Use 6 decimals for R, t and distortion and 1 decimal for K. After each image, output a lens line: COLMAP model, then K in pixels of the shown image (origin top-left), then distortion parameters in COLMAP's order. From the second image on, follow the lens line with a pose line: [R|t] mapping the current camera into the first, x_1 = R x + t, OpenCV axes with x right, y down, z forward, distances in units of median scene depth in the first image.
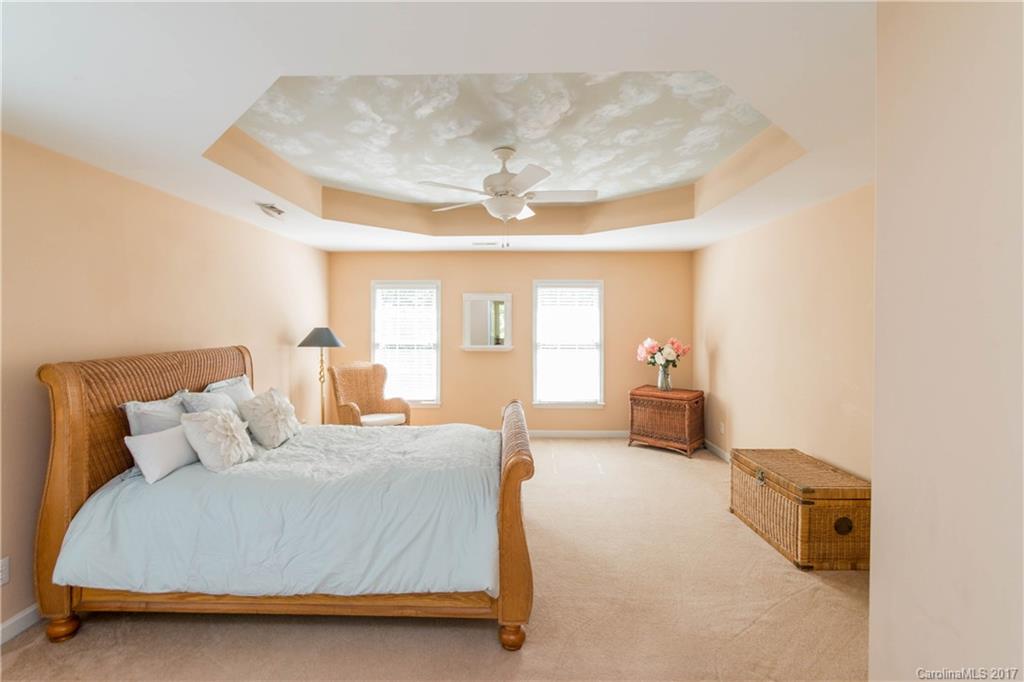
lens RADIAL K [[481.7, 0, 504.6], [0, 481.7, 338.6], [0, 0, 1]] dist [0.002115, -0.000124]
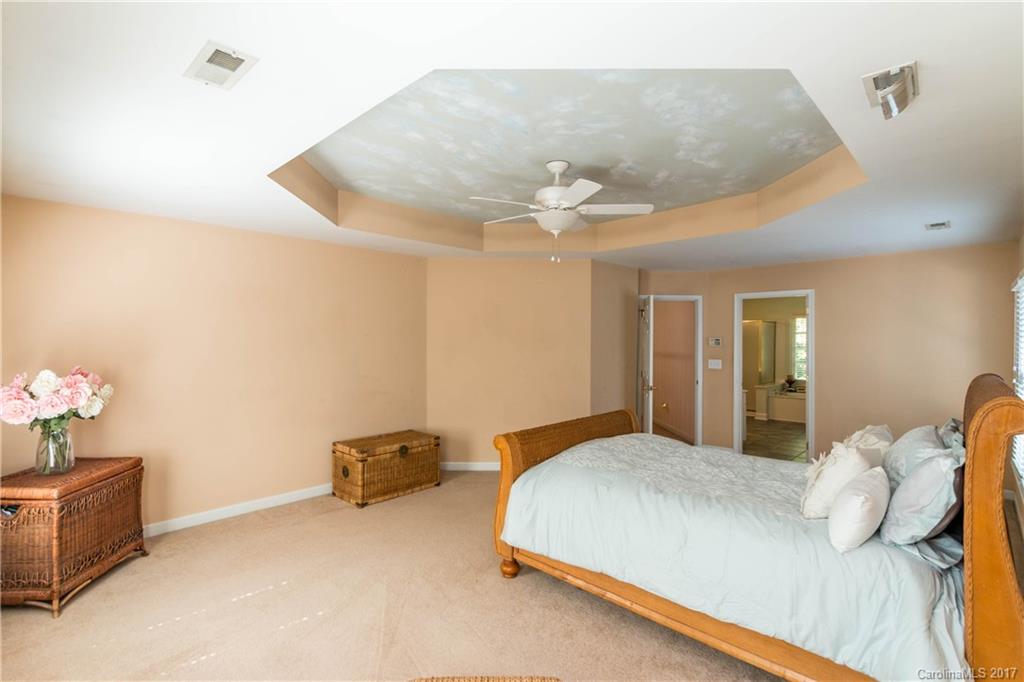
lens RADIAL K [[481.7, 0, 504.6], [0, 481.7, 338.6], [0, 0, 1]] dist [0.002115, -0.000124]
pose [[-0.730524, -0.004730, 0.682871, -0.652420], [0.020263, 0.999386, 0.028599, -0.070575], [-0.682587, 0.034730, -0.729979, 1.979080]]
